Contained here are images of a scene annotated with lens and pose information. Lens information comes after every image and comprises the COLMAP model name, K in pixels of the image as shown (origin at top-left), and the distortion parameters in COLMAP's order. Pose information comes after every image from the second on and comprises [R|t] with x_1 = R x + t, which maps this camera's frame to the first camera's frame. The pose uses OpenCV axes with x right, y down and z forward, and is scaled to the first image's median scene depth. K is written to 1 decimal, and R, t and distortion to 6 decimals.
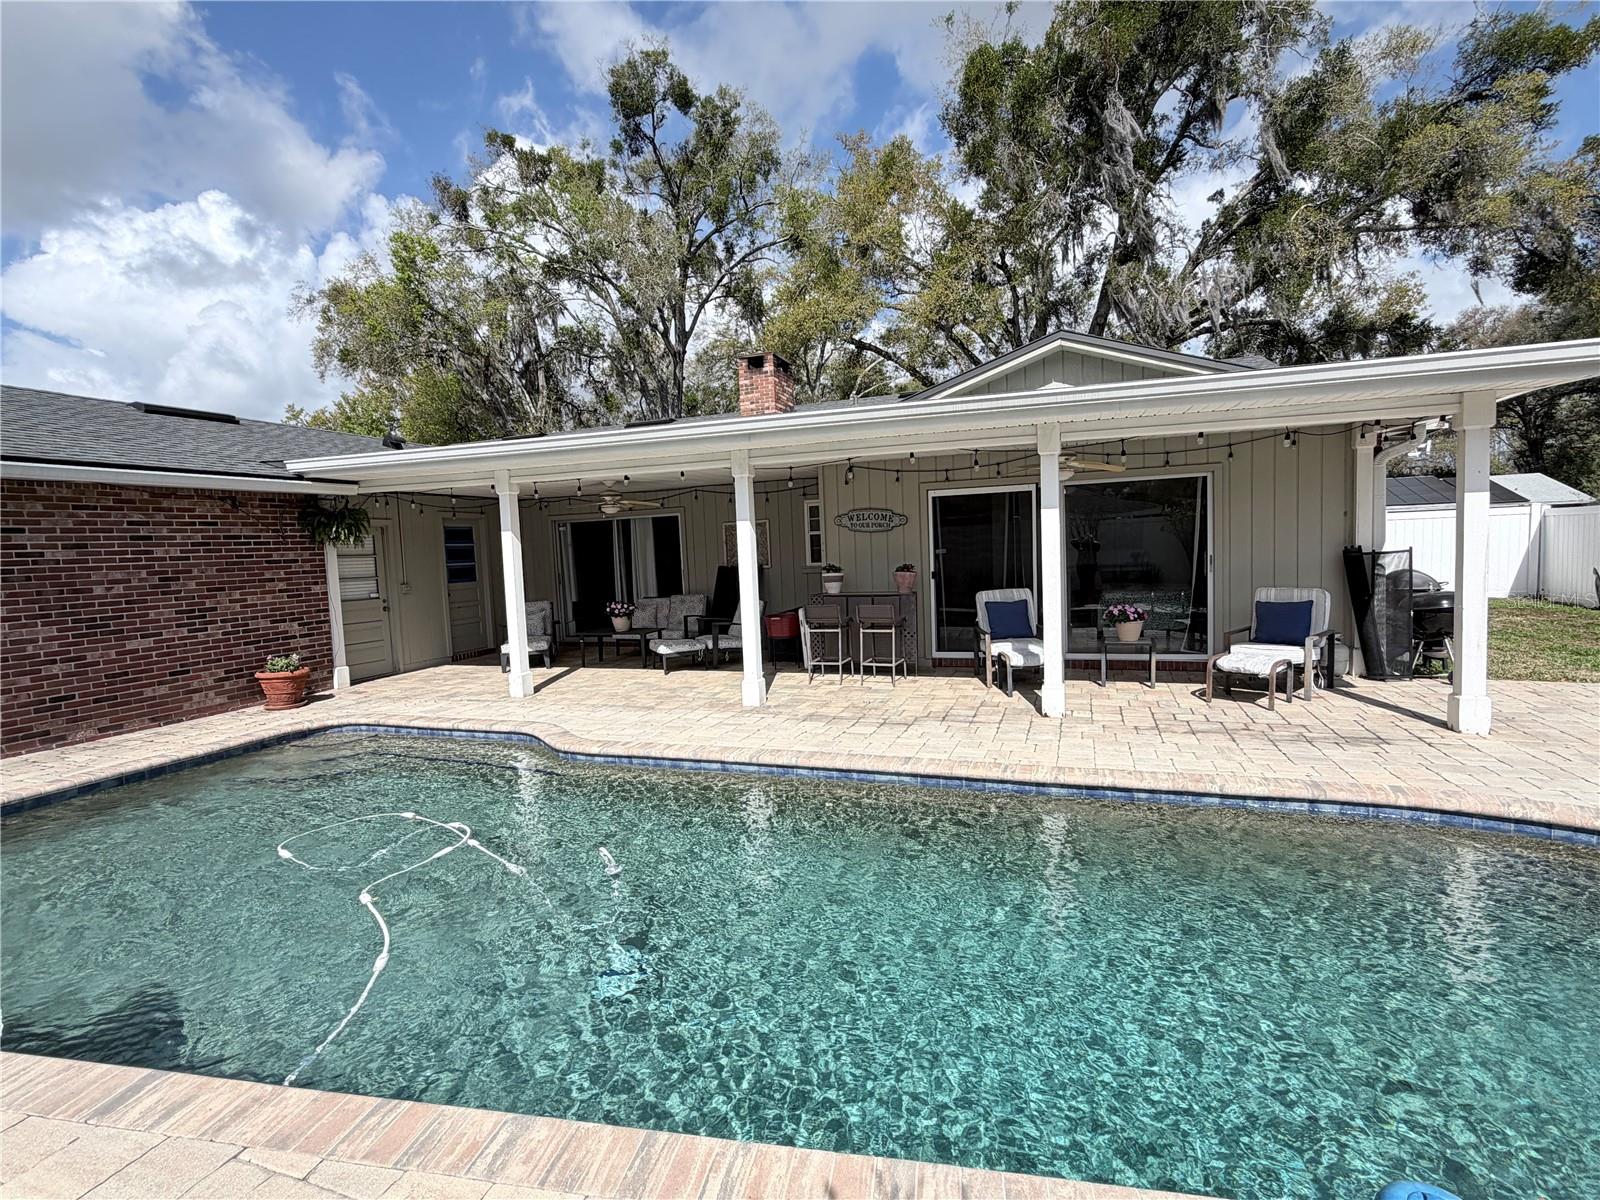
lens RADIAL K [[755.9, 0, 800.0], [0, 755.9, 600.0], [0, 0, 1]] dist [-0.001927, -0.000185]
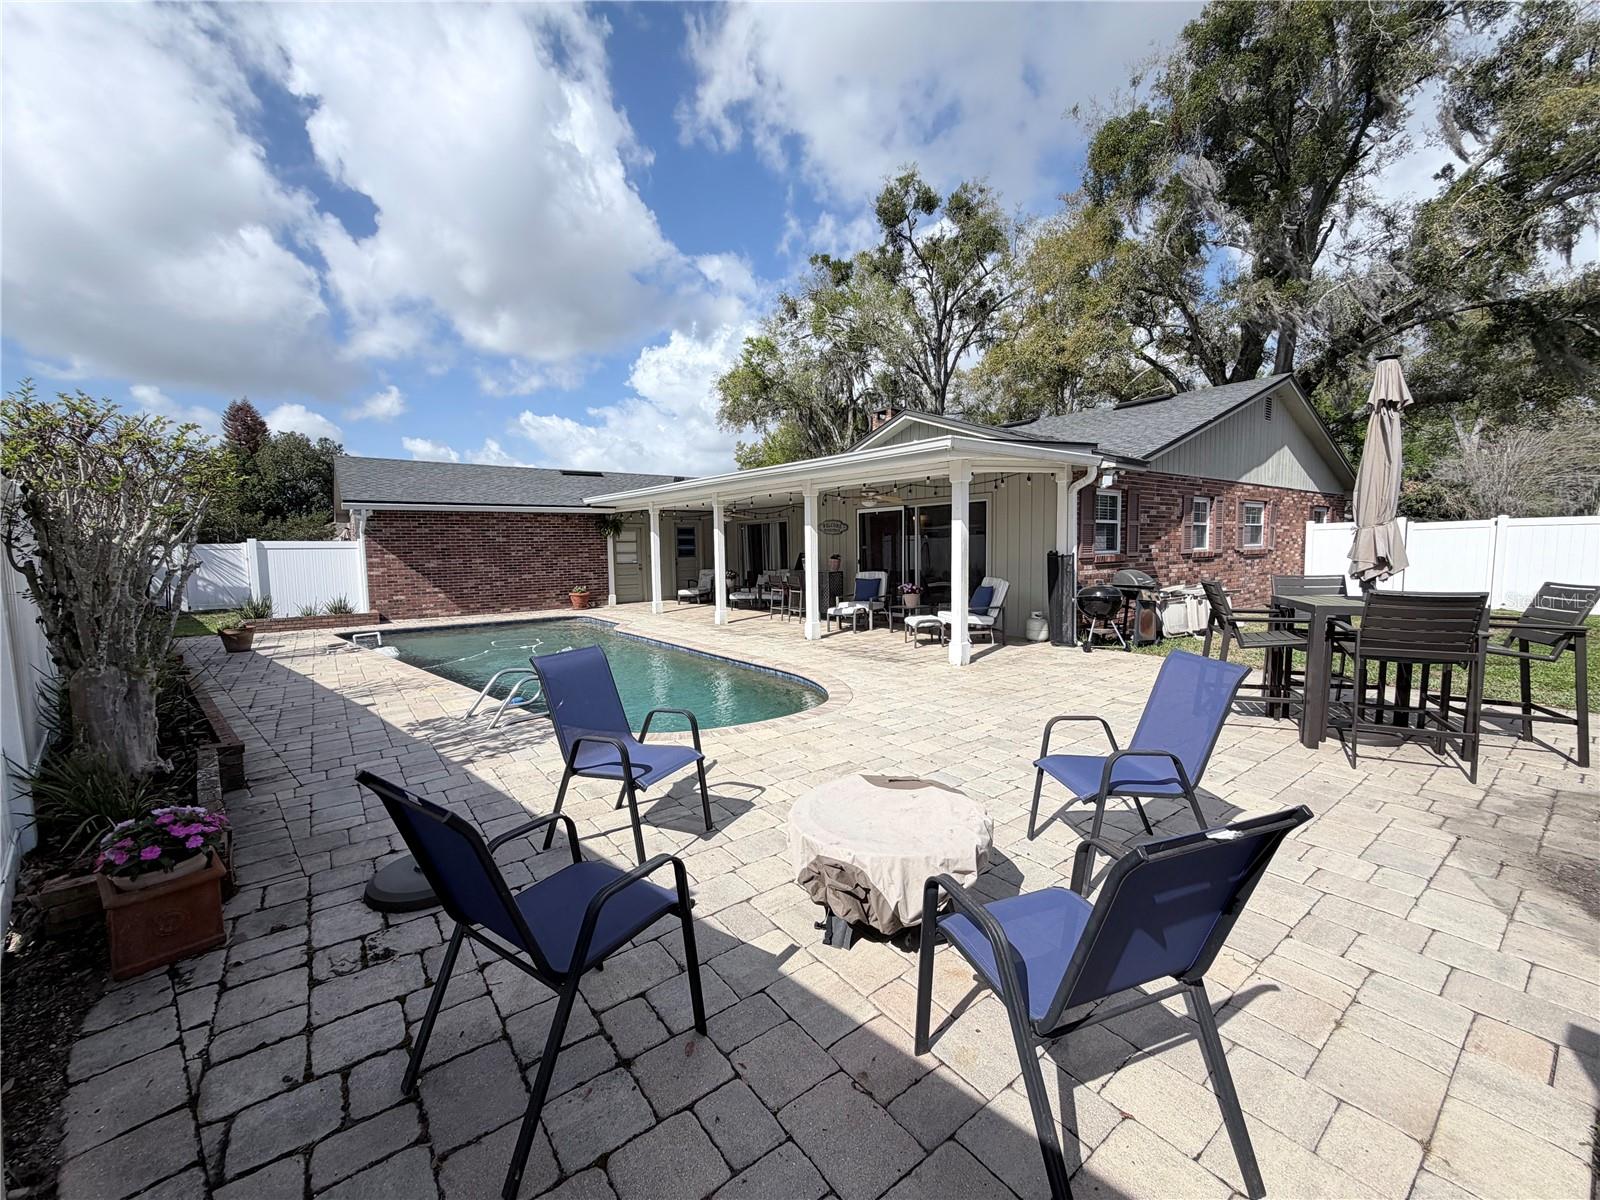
lens RADIAL K [[636.0, 0, 793.2], [0, 636.0, 598.4], [0, 0, 1]] dist [-0.001301, -0.000172]
pose [[0.839650, 0.070151, -0.538578, 0.627893], [-0.054447, 0.997500, 0.045044, -0.006868], [0.540392, -0.008497, 0.841371, -0.176065]]
